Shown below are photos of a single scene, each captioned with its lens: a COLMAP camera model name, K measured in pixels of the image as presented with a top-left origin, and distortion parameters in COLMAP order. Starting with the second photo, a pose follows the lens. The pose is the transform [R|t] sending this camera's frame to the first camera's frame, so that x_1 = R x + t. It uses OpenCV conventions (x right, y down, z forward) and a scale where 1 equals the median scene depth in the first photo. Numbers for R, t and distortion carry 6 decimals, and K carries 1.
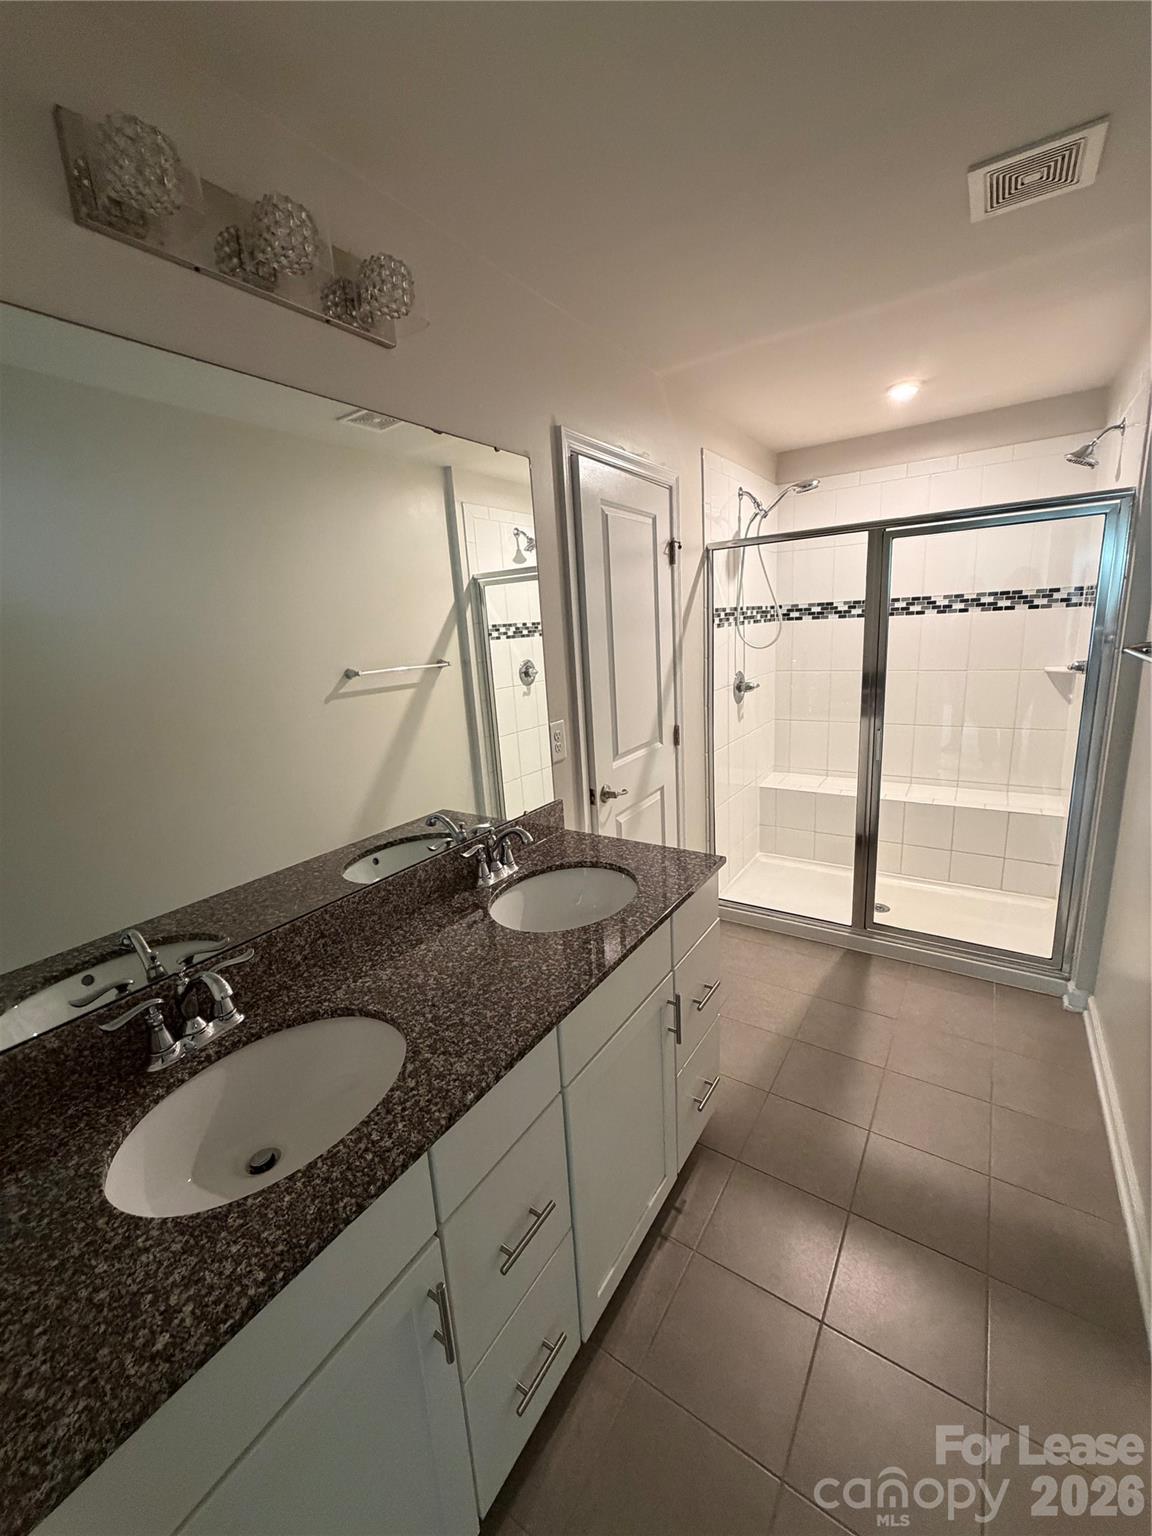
lens RADIAL K [[610.5, 0, 576.0], [0, 610.5, 768.0], [0, 0, 1]] dist [-0.006714, 0.000261]
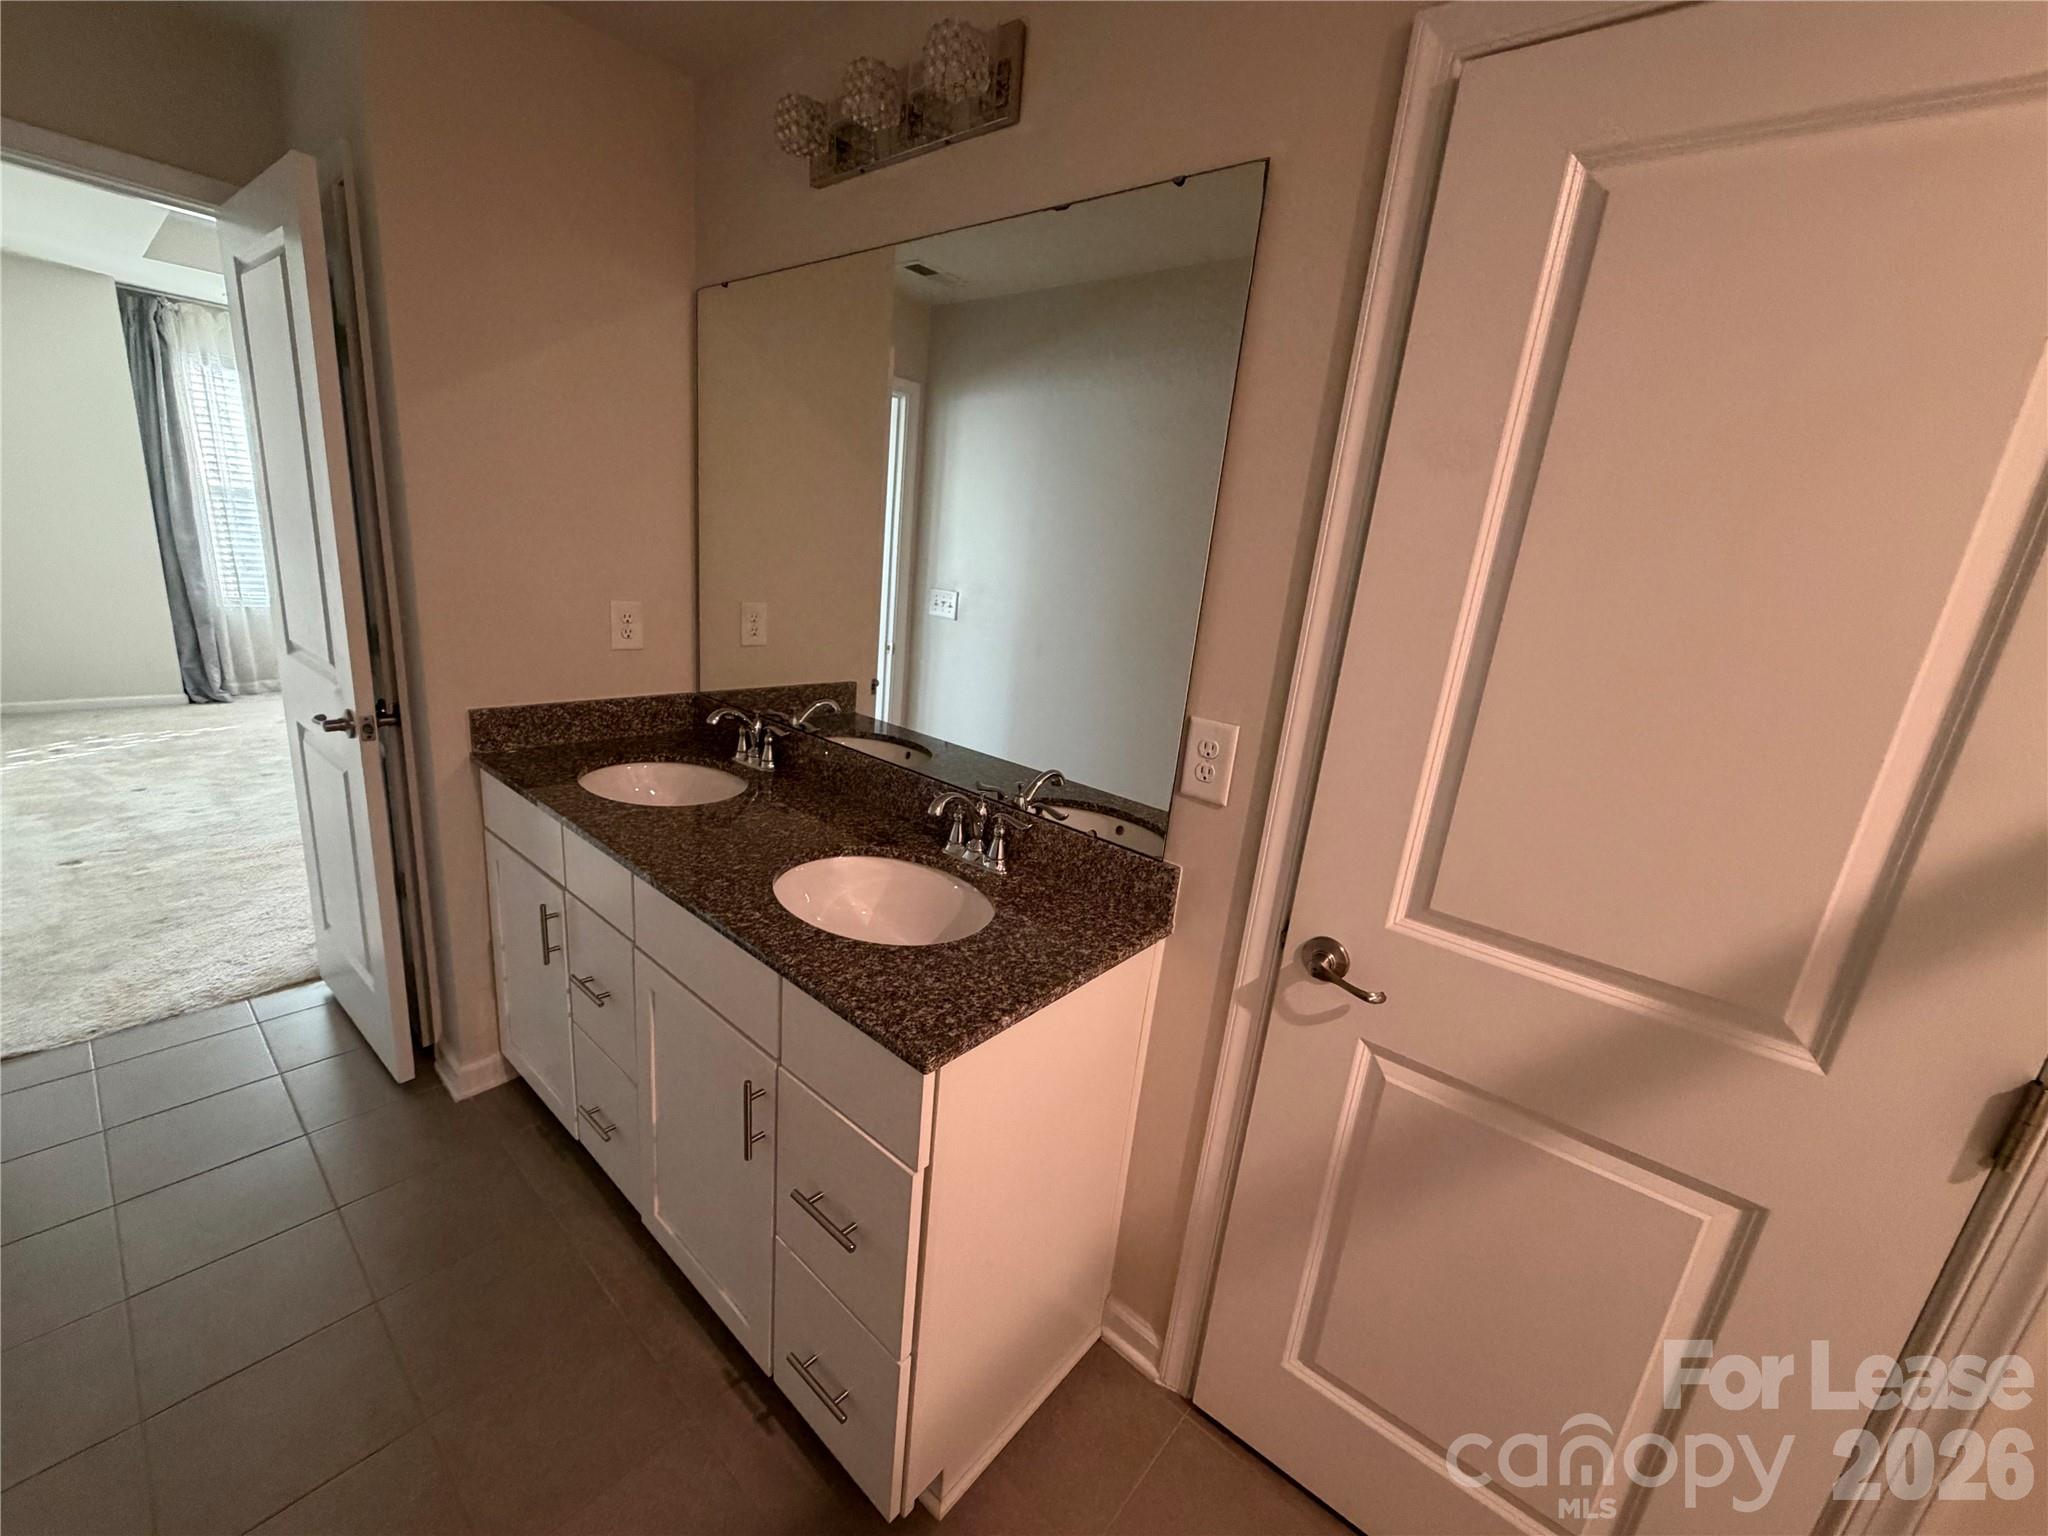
lens RADIAL K [[814.0, 0, 1026.7], [0, 814.0, 766.6], [0, 0, 1]] dist [-0.006714, 0.000261]
pose [[-0.123730, 0.310041, -0.942638, 0.738211], [-0.309464, 0.890506, 0.333514, -0.259247], [0.942827, 0.332978, -0.014236, 1.064475]]
